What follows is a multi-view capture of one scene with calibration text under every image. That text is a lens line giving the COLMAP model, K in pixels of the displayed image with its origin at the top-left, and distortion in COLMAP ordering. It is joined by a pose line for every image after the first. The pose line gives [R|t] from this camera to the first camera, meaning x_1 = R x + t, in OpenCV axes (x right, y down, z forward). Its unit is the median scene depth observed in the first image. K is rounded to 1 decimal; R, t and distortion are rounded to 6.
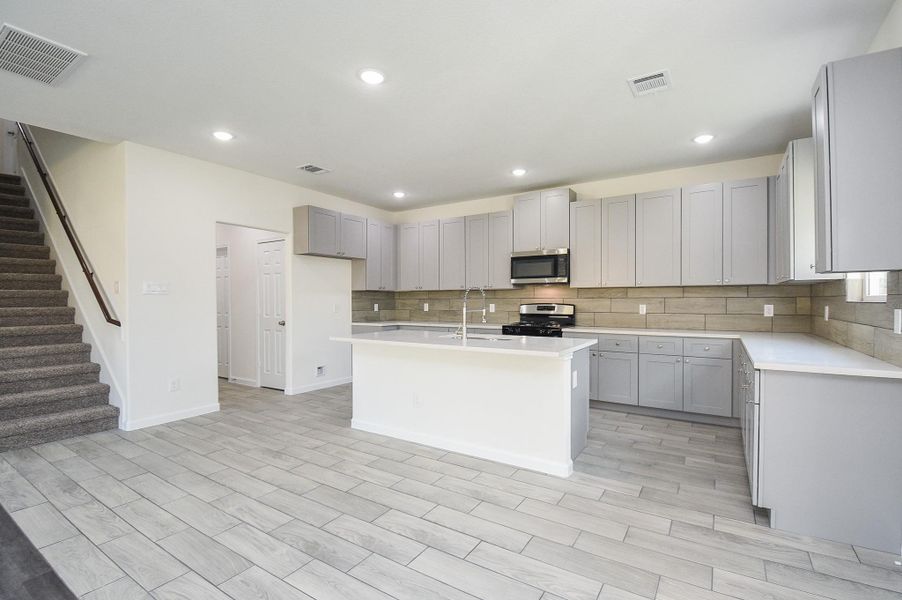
lens RADIAL K [[408.6, 0, 455.6], [0, 408.6, 303.7], [0, 0, 1]] dist [-0.000297, -0.012375]
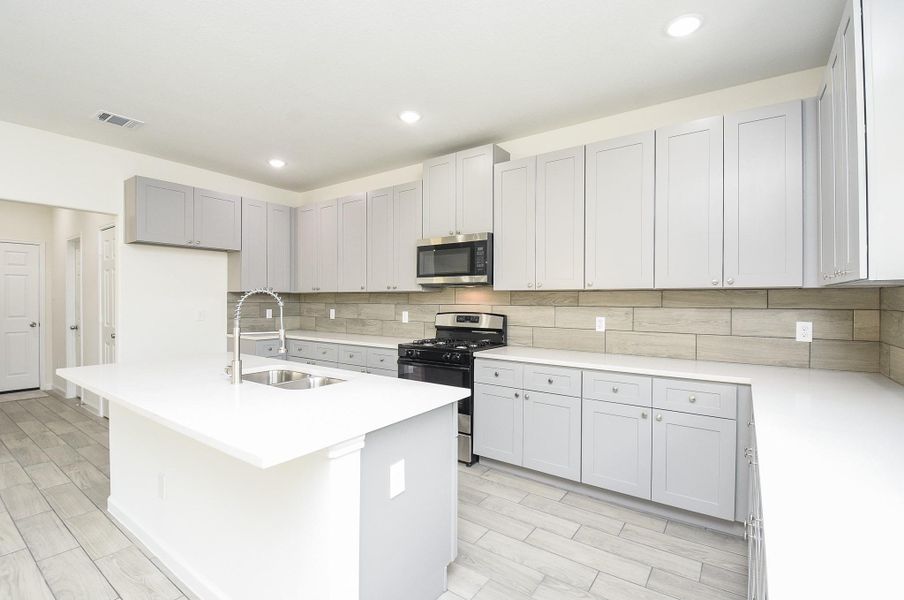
lens RADIAL K [[409.5, 0, 438.3], [0, 409.5, 302.7], [0, 0, 1]] dist [-0.000297, -0.012375]
pose [[0.998194, 0.007639, -0.059591, 0.235976], [-0.007828, 0.999965, -0.002943, -0.016810], [0.059567, 0.003404, 0.998219, 0.326283]]
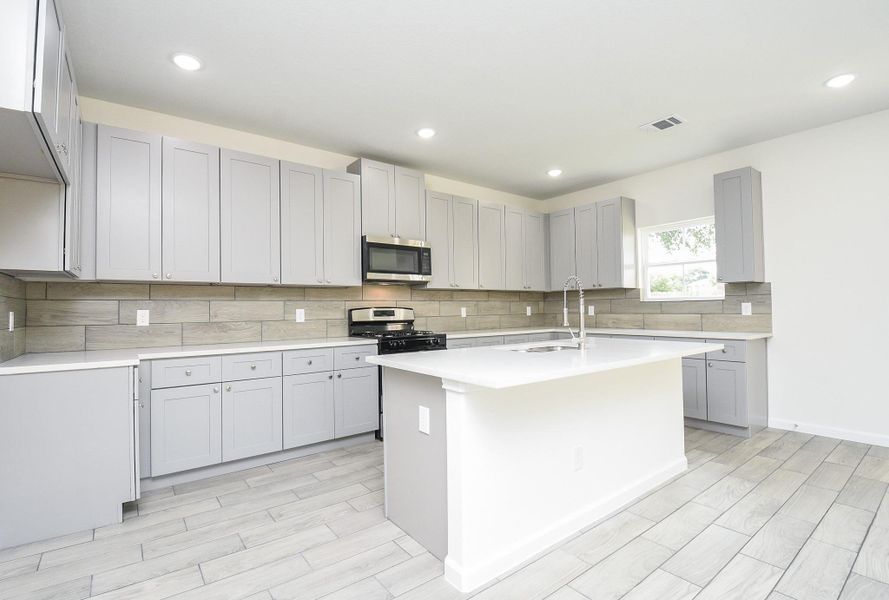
lens RADIAL K [[417.6, 0, 428.3], [0, 417.6, 297.3], [0, 0, 1]] dist [-0.005856, -0.009281]
pose [[0.350977, 0.024619, 0.936060, -0.551965], [0.019196, 0.999255, -0.033479, 0.009727], [-0.936187, 0.029719, 0.350243, 0.714100]]
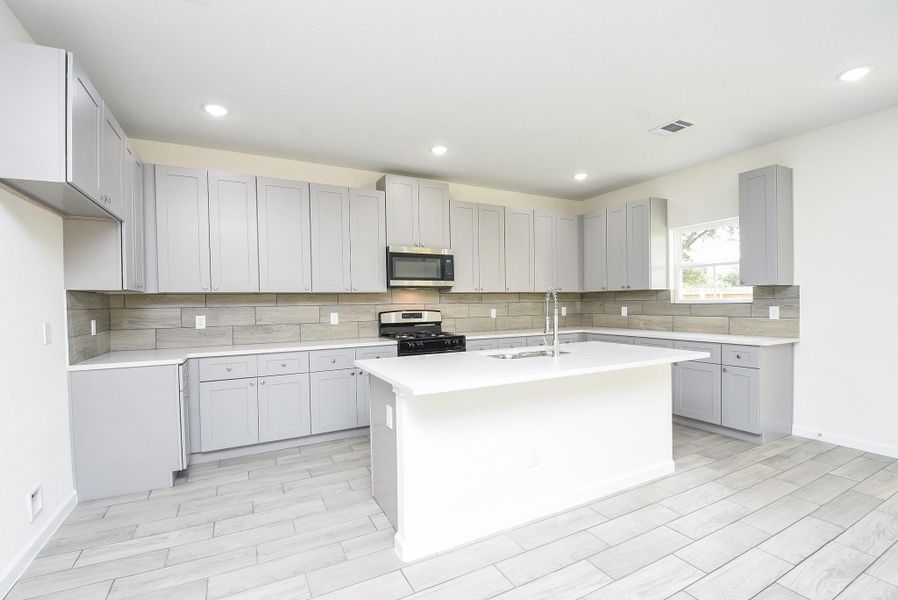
lens RADIAL K [[406.8, 0, 448.7], [0, 406.8, 307.7], [0, 0, 1]] dist [-0.000297, -0.012375]
pose [[0.490022, -0.016739, 0.871550, -0.538910], [0.021157, 0.999749, 0.007306, -0.011418], [-0.871454, 0.014859, 0.490253, 0.573629]]
